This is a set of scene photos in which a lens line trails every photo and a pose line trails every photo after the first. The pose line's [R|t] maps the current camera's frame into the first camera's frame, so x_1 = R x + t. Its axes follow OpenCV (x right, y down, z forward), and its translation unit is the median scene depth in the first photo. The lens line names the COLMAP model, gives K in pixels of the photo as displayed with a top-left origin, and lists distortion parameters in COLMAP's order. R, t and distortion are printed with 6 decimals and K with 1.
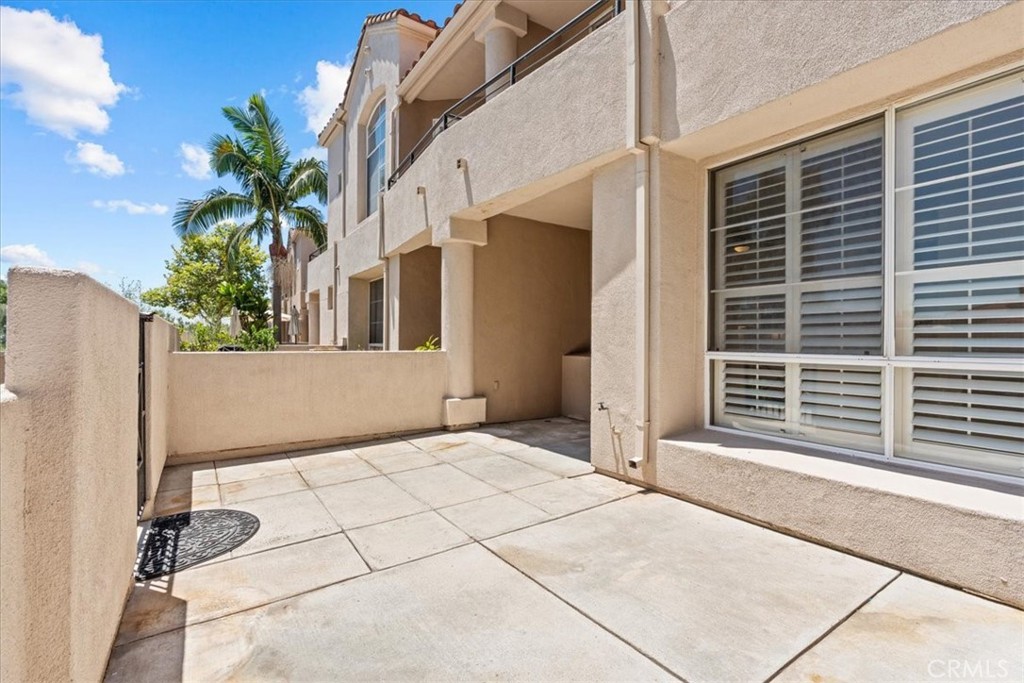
lens RADIAL K [[466.9, 0, 511.1], [0, 466.9, 351.8], [0, 0, 1]] dist [-0.002972, 0.000010]
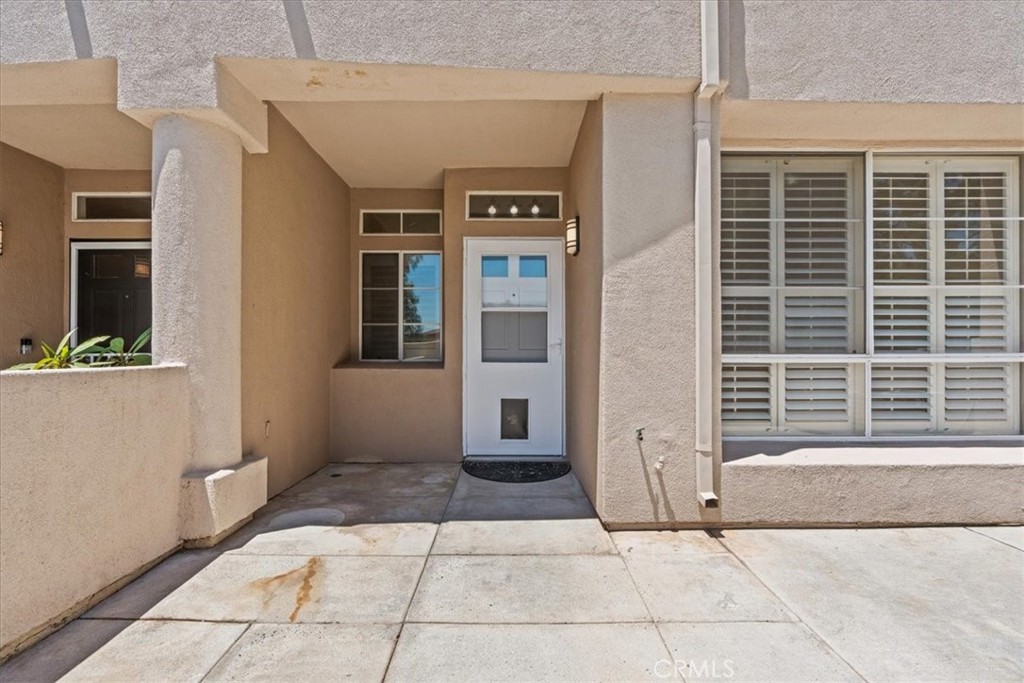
lens RADIAL K [[466.9, 0, 511.1], [0, 466.9, 351.8], [0, 0, 1]] dist [-0.002972, 0.000010]
pose [[0.549496, -0.015400, 0.835354, -0.613294], [0.021640, 0.999757, 0.004195, -0.018954], [-0.835216, 0.015772, 0.549696, 0.942917]]
